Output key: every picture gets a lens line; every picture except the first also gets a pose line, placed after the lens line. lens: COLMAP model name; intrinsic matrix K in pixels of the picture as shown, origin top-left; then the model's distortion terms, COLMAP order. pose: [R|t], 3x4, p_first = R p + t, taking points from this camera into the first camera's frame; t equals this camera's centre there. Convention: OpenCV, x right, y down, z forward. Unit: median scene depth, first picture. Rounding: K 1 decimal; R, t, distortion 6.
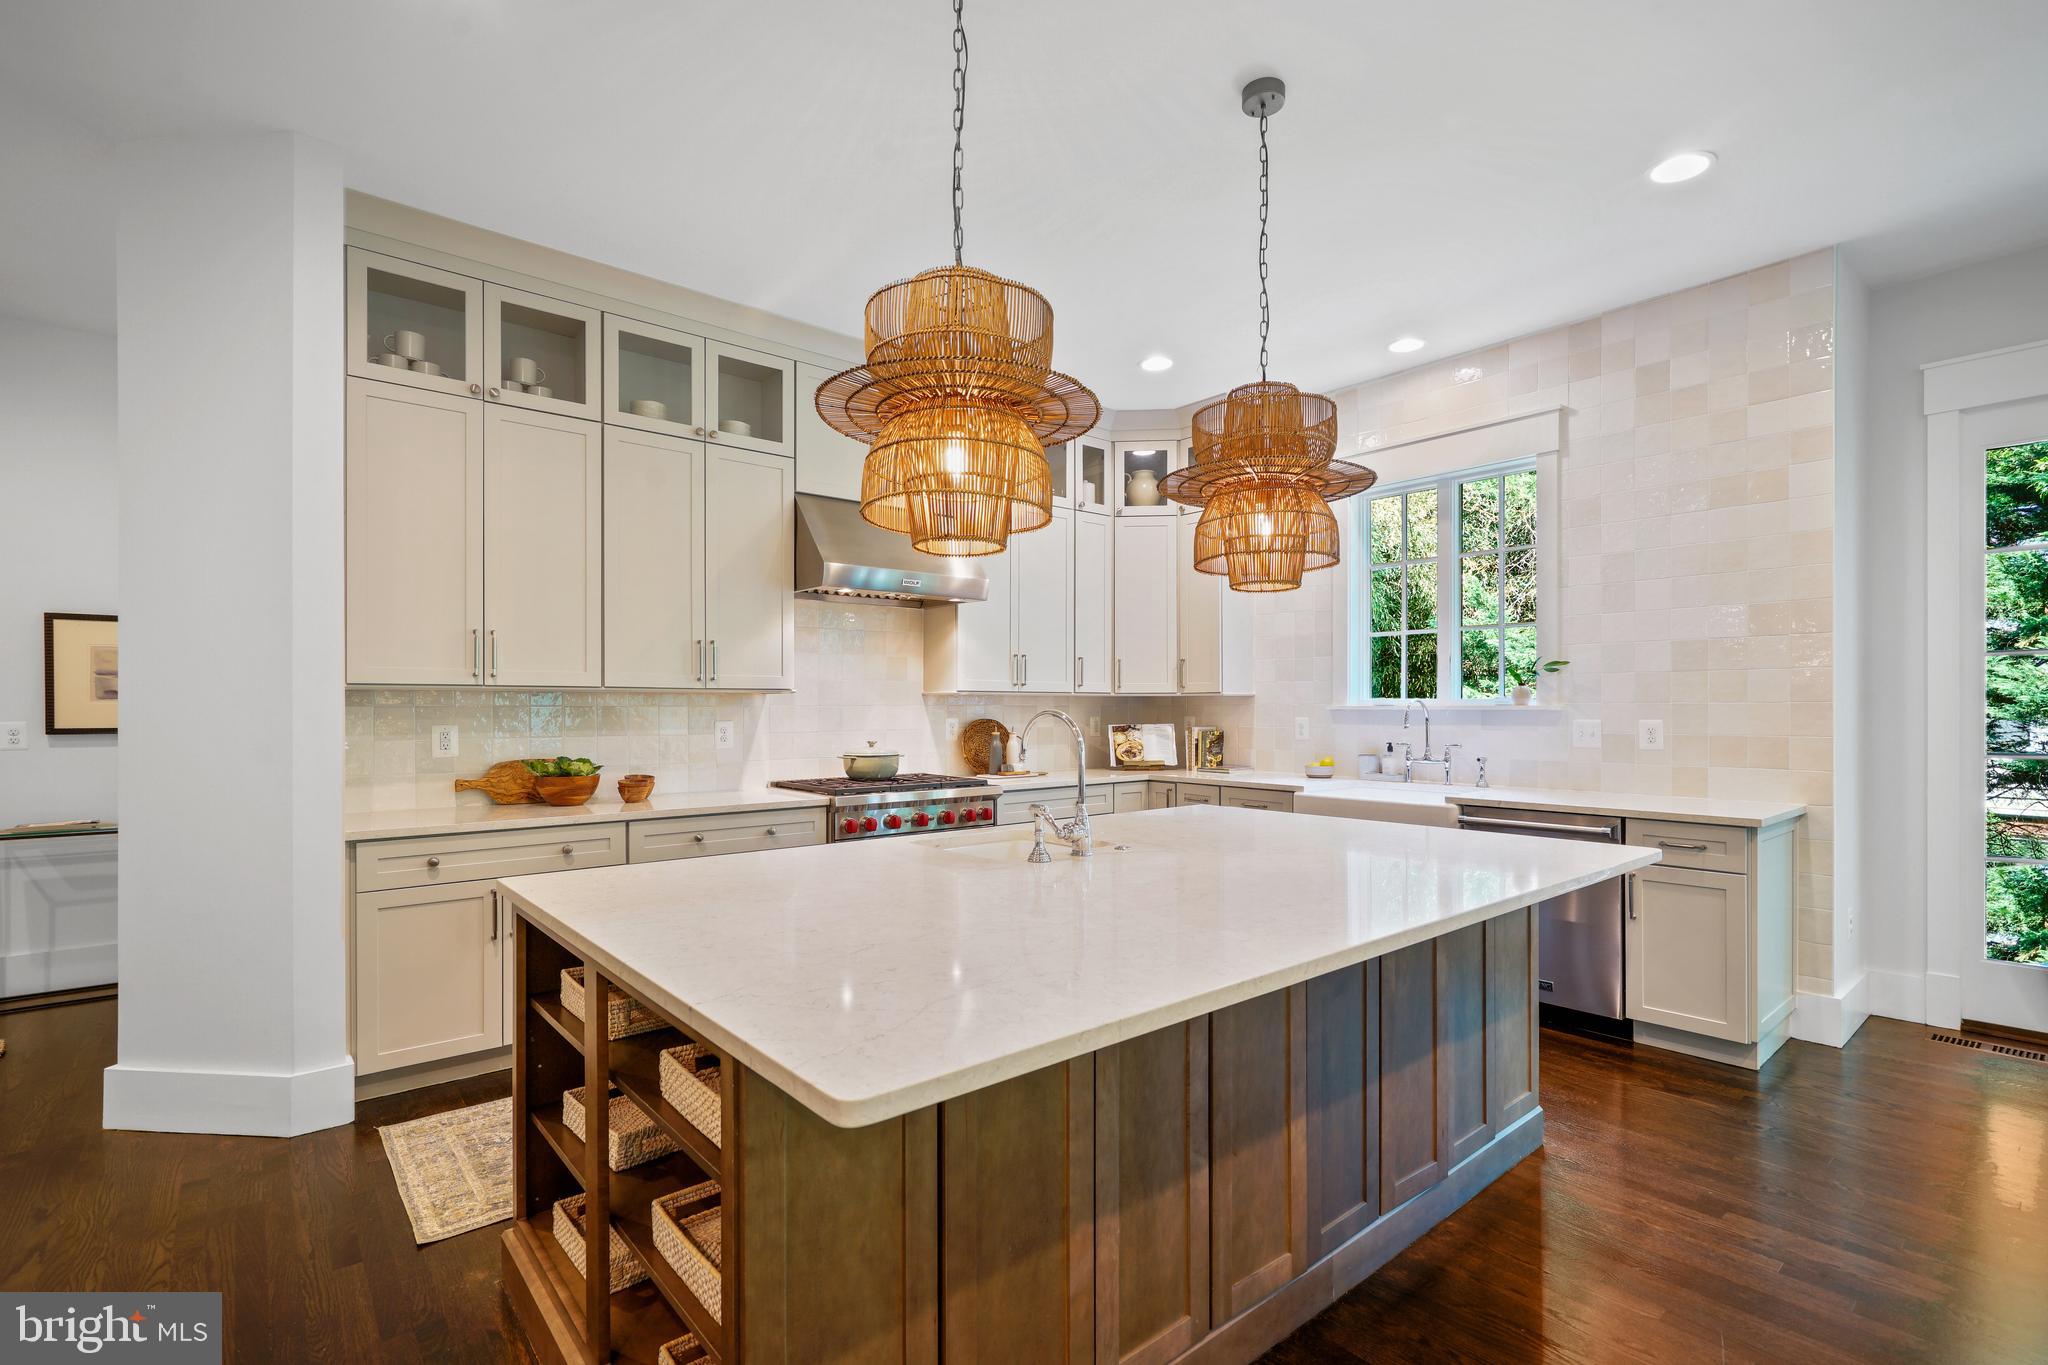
lens RADIAL K [[934.6, 0, 1014.0], [0, 934.6, 708.7], [0, 0, 1]] dist [-0.010307, 0.004111]
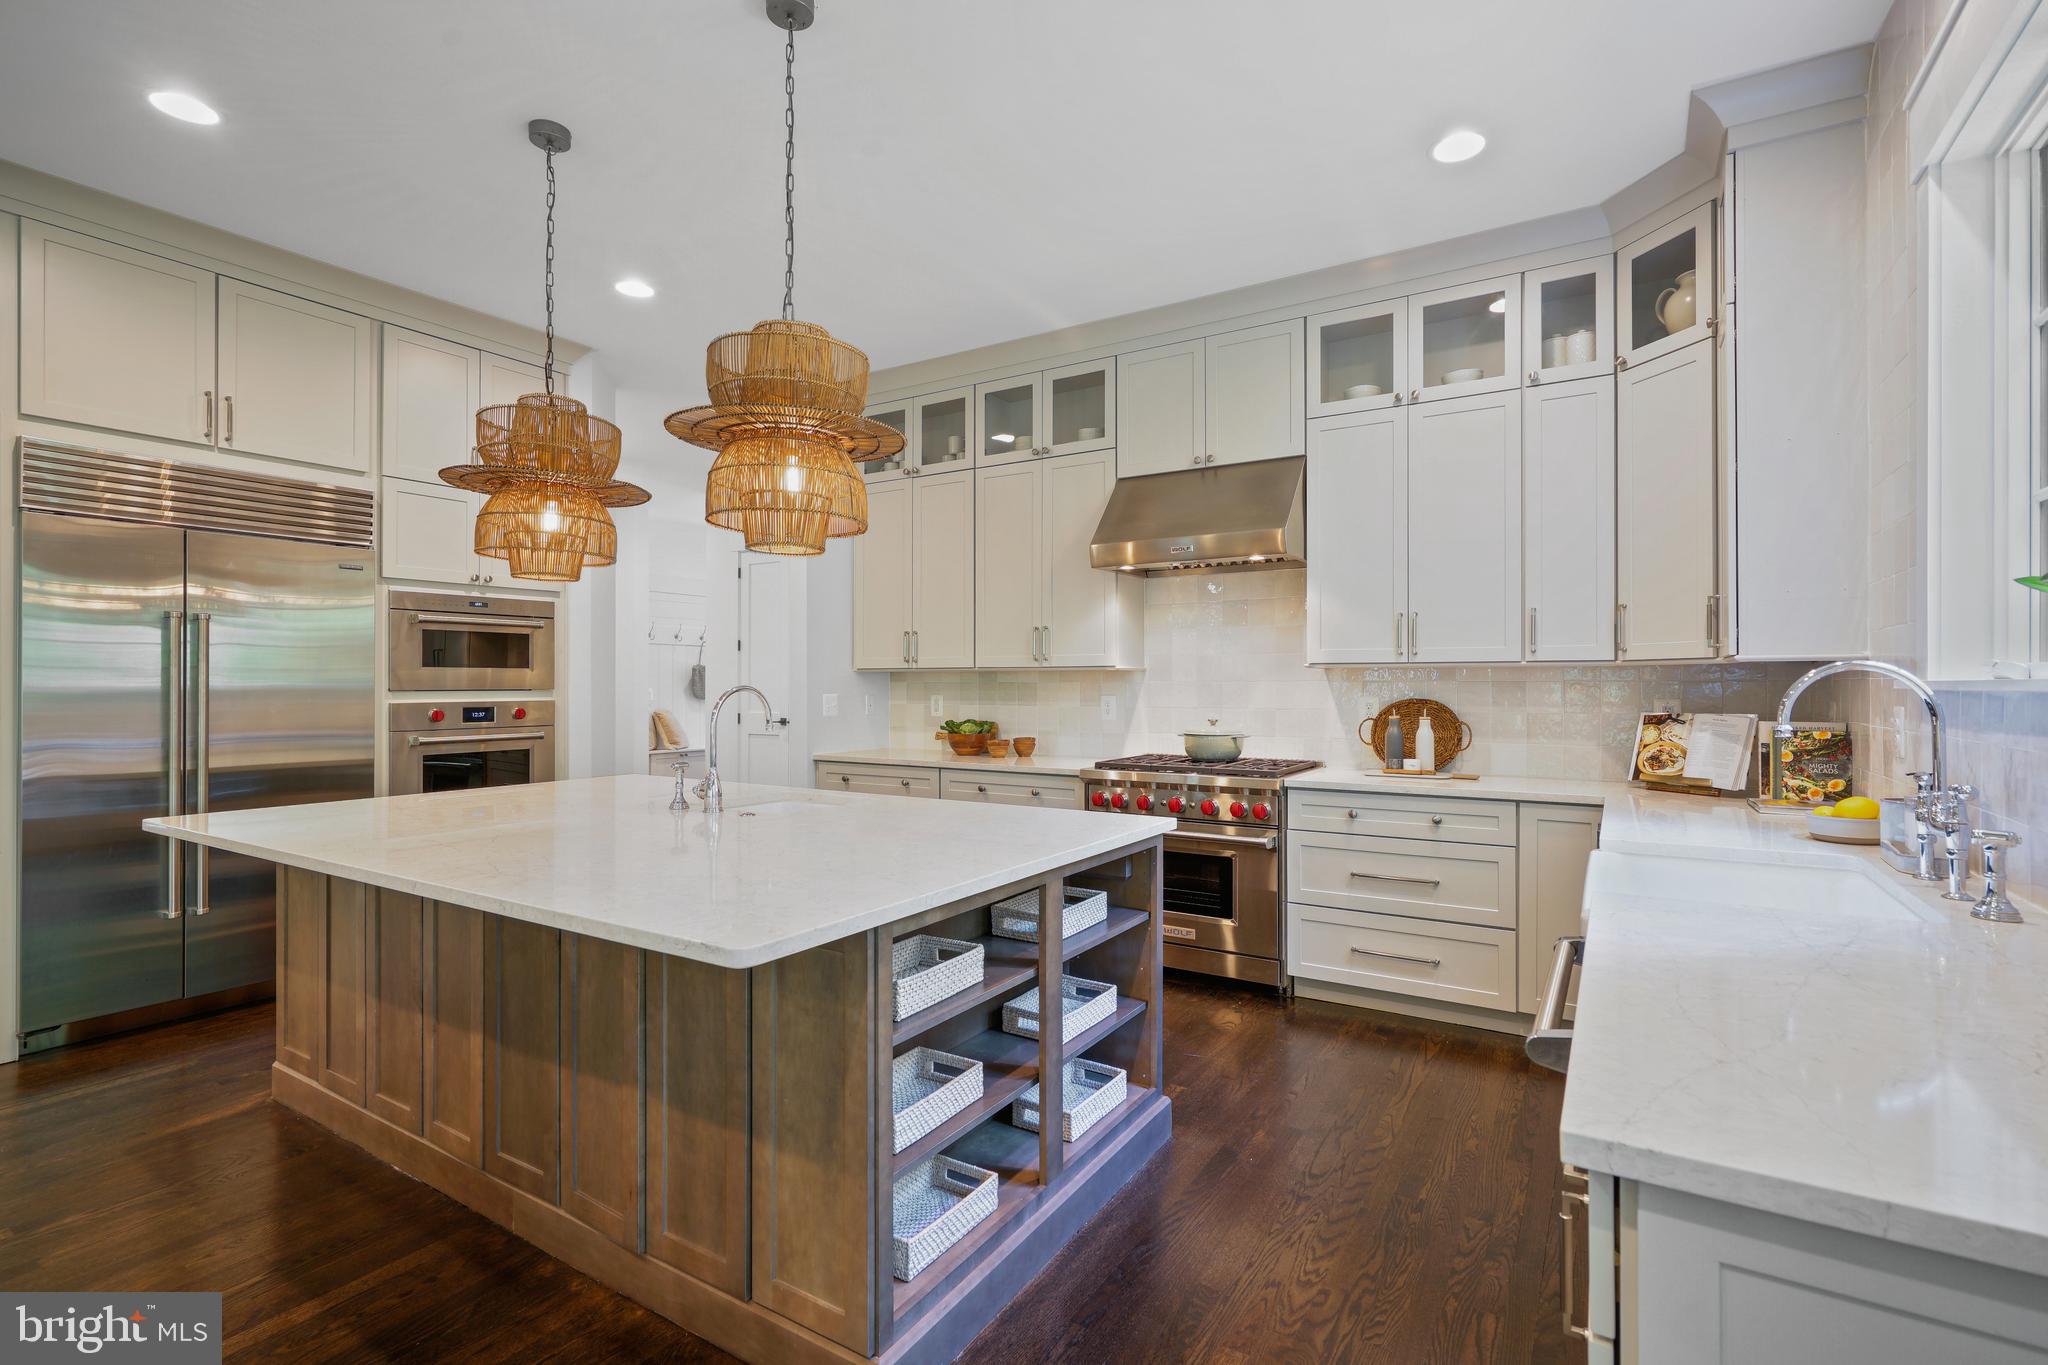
lens RADIAL K [[934.6, 0, 1062.3], [0, 934.6, 678.0], [0, 0, 1]] dist [-0.010307, 0.004111]
pose [[0.331232, -0.002621, -0.943546, 0.902239], [-0.002095, 0.999992, -0.003513, -0.004015], [0.943547, 0.003140, 0.331224, 0.718841]]
